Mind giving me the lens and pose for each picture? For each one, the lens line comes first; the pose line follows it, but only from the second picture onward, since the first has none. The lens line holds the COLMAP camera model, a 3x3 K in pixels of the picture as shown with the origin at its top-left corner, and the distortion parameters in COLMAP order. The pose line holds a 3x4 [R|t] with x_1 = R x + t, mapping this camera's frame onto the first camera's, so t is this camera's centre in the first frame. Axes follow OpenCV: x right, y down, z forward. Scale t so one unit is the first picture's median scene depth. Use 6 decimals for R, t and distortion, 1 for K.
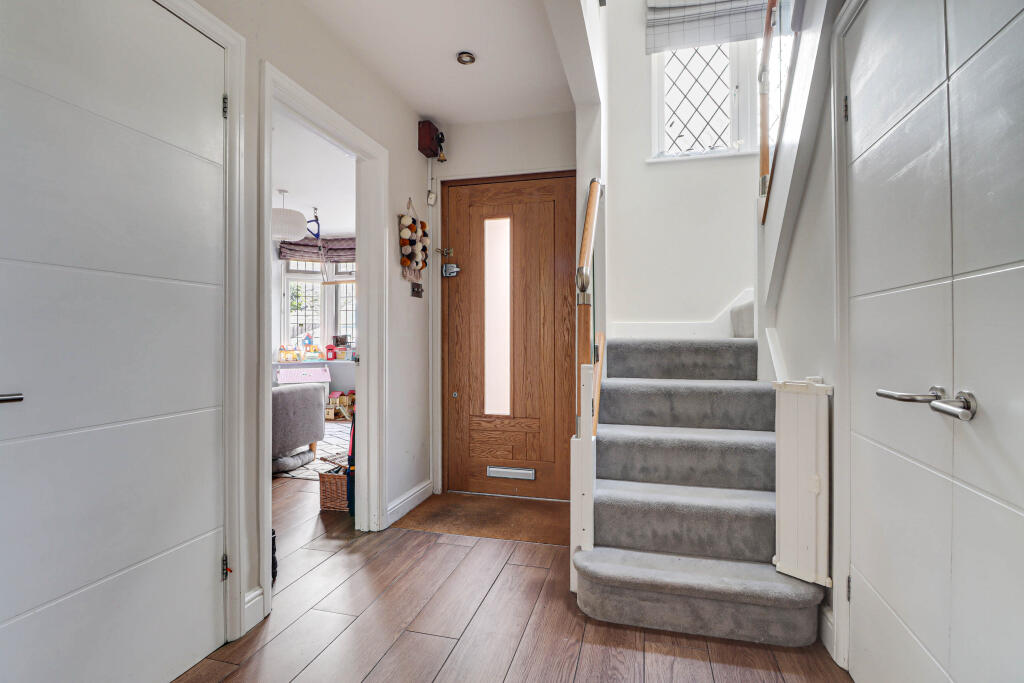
lens RADIAL K [[475.6, 0, 512.9], [0, 475.6, 335.6], [0, 0, 1]] dist [-0.003312, -0.000214]
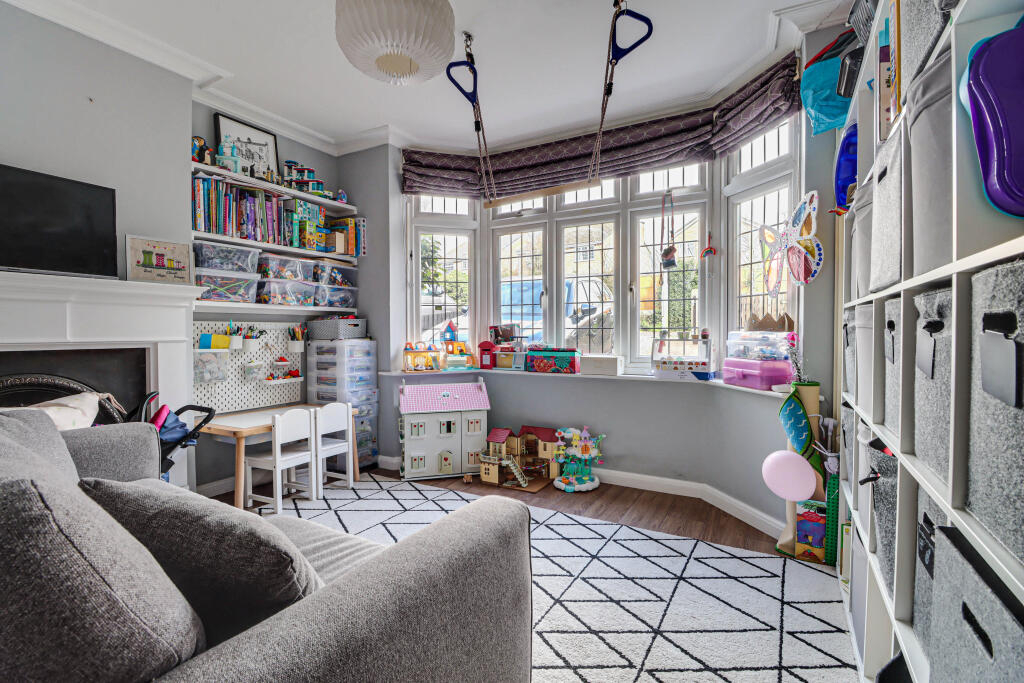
lens RADIAL K [[475.6, 0, 514.9], [0, 475.6, 342.4], [0, 0, 1]] dist [-0.003312, -0.000214]
pose [[0.967122, 0.004700, -0.254269, -0.206048], [0.002998, 0.999549, 0.029880, 0.003365], [0.254294, -0.029660, 0.966672, 0.457199]]
